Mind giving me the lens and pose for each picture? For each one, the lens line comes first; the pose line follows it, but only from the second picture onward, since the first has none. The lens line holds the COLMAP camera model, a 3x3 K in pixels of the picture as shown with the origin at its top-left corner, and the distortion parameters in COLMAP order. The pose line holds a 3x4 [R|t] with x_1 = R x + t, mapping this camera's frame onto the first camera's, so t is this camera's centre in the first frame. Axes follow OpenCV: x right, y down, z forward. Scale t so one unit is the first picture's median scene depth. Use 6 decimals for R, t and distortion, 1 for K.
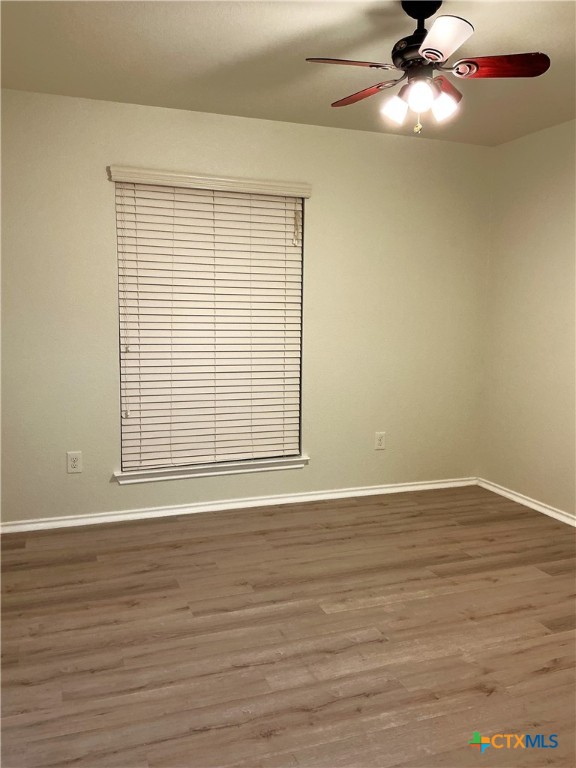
lens RADIAL K [[649.4, 0, 295.4], [0, 649.4, 379.9], [0, 0, 1]] dist [0.029202, -0.085301]
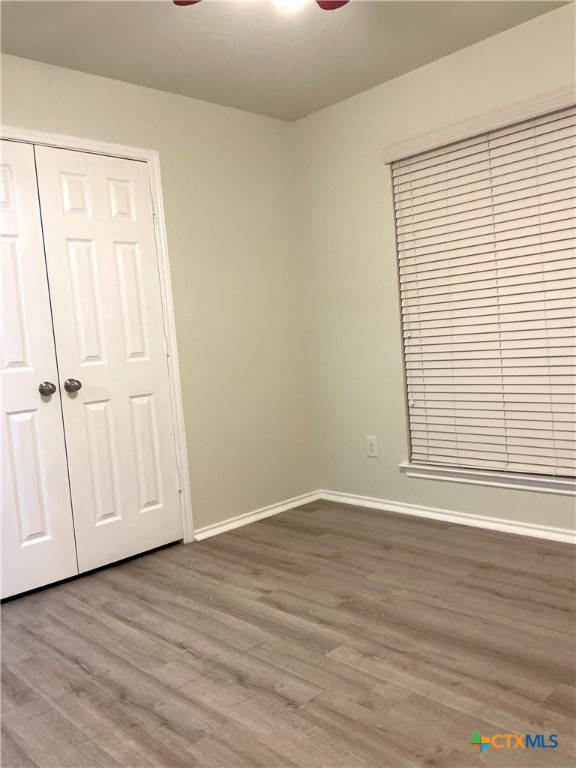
lens RADIAL K [[649.4, 0, 291.6], [0, 649.4, 381.4], [0, 0, 1]] dist [0.029202, -0.085301]
pose [[0.400015, 0.029288, -0.916041, 0.768654], [-0.028787, 0.999398, 0.019382, 0.009976], [0.916057, 0.018617, 0.400617, 0.649424]]
